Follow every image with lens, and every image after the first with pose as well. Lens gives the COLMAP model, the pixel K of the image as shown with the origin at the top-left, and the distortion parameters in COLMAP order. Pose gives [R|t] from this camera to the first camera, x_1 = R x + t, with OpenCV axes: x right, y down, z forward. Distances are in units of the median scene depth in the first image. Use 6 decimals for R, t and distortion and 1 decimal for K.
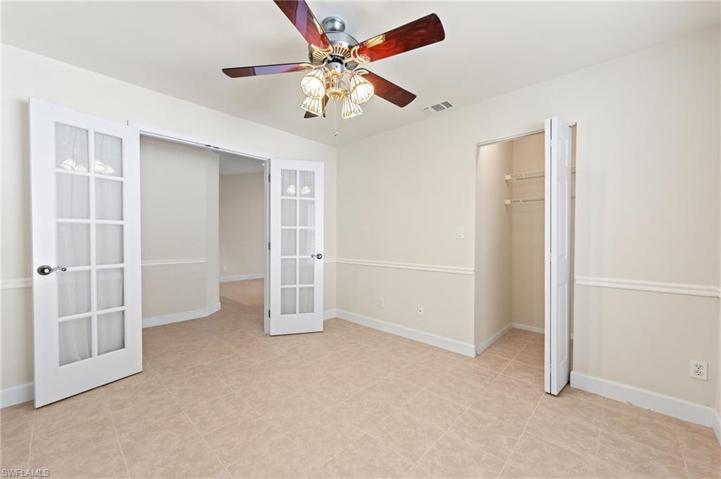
lens RADIAL K [[285.5, 0, 360.2], [0, 285.5, 241.6], [0, 0, 1]] dist [-0.002506, 0.000220]
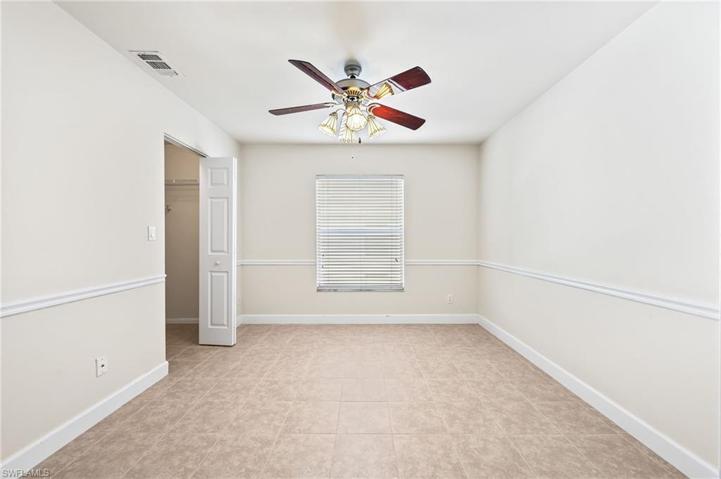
lens RADIAL K [[285.5, 0, 362.2], [0, 285.5, 236.1], [0, 0, 1]] dist [-0.002506, 0.000220]
pose [[-0.680120, 0.002581, 0.733096, -0.821480], [0.009099, 0.999946, 0.004921, -0.026100], [-0.733044, 0.010017, -0.680108, 1.437369]]
